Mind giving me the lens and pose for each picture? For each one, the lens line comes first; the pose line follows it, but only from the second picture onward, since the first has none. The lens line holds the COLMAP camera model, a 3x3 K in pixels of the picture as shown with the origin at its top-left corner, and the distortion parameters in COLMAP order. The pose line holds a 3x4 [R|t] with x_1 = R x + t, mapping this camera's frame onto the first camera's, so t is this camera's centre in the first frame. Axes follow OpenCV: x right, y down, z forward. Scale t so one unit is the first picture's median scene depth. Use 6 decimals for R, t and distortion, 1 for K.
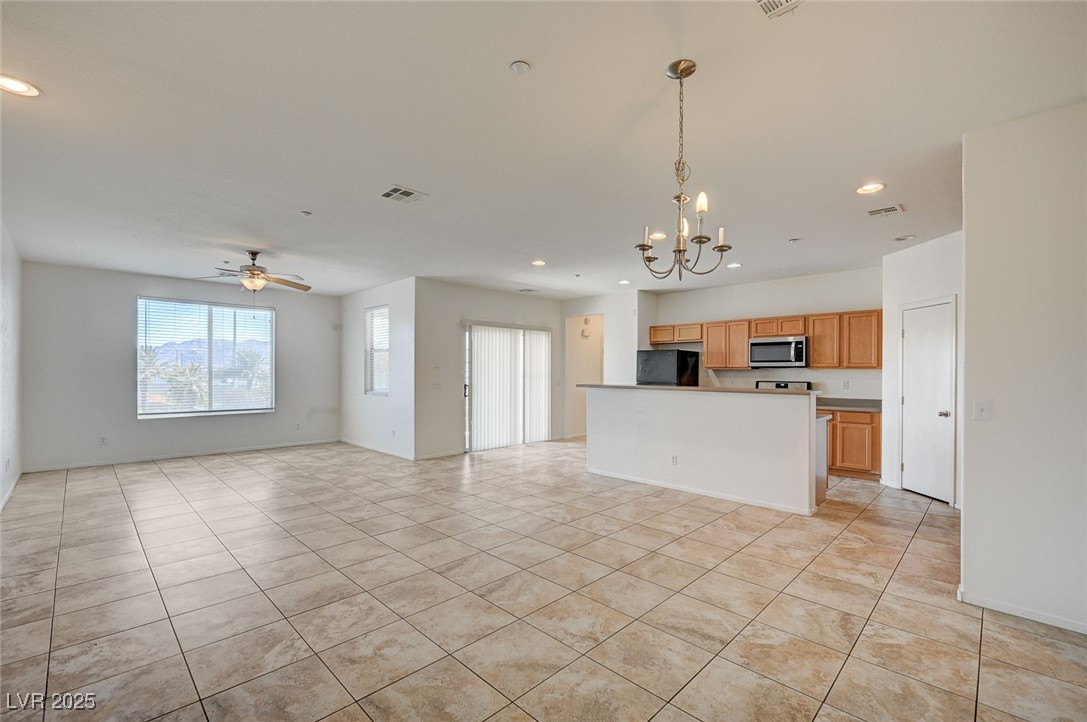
lens RADIAL K [[466.2, 0, 543.8], [0, 466.2, 373.2], [0, 0, 1]] dist [-0.005028, 0.000136]
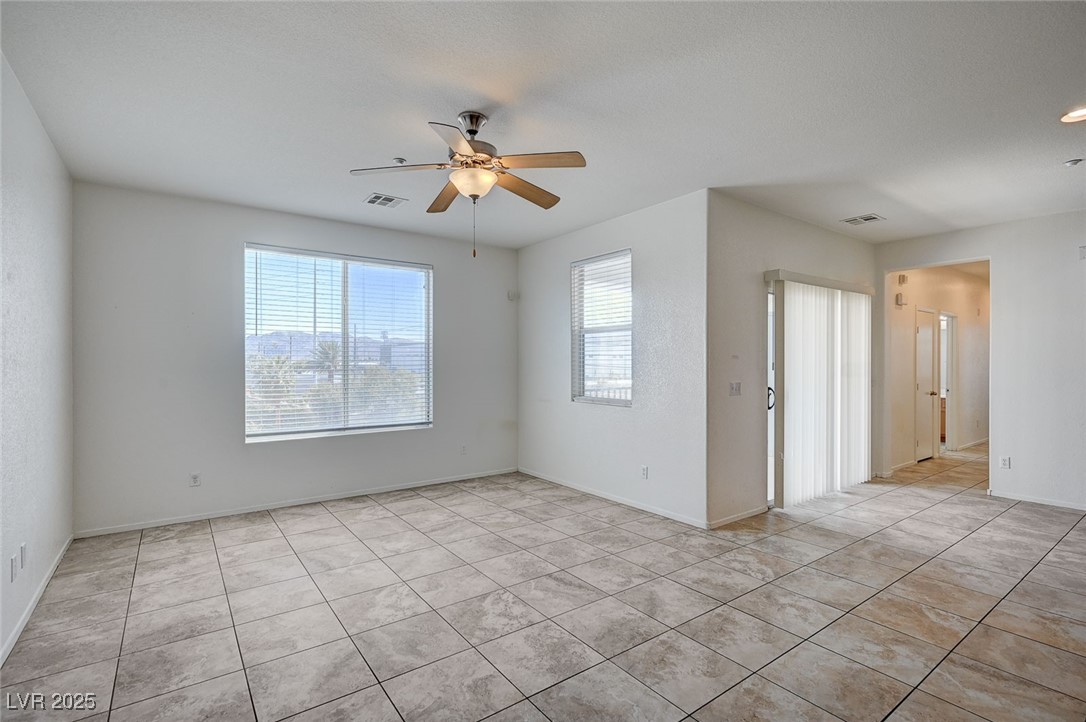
lens RADIAL K [[504.1, 0, 540.7], [0, 504.1, 364.4], [0, 0, 1]] dist [0.002677, 0.000584]
pose [[0.987661, -0.002661, -0.156588, -0.414325], [0.002454, 0.999996, -0.001510, -0.003451], [0.156591, 0.001107, 0.987663, 0.433738]]
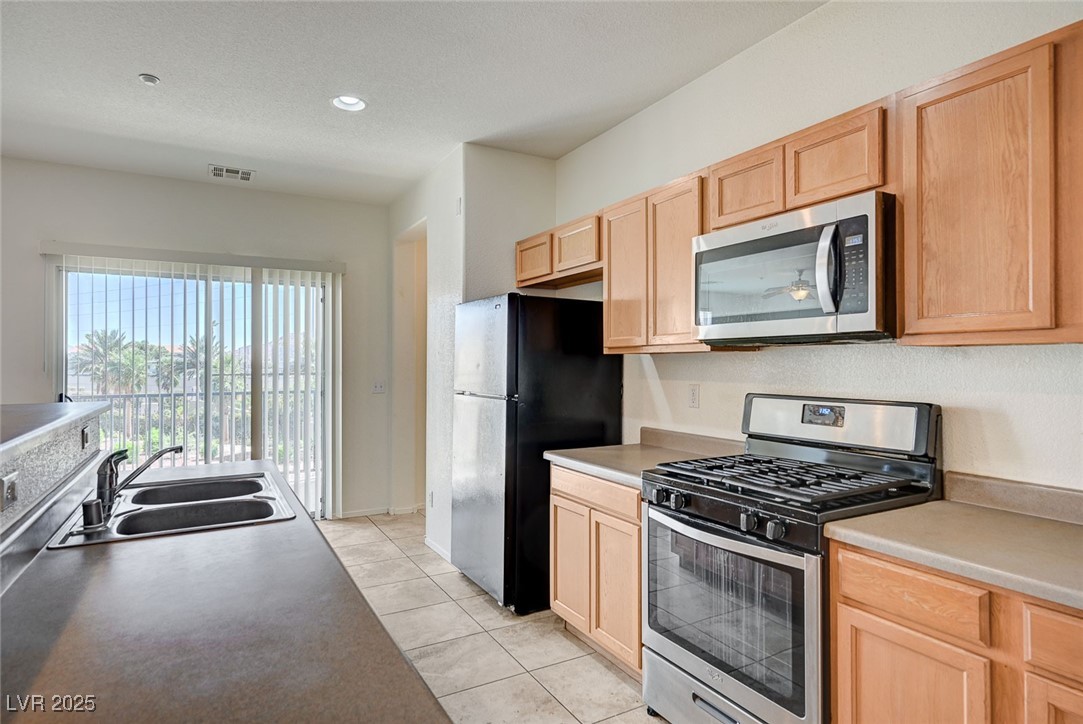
lens RADIAL K [[595.3, 0, 547.6], [0, 595.3, 360.8], [0, 0, 1]] dist [0.002960, 0.000889]
pose [[0.963314, -0.005029, -0.268329, 0.498508], [0.002378, 0.999945, -0.010206, 0.000486], [0.268366, 0.009193, 0.963273, 0.710098]]
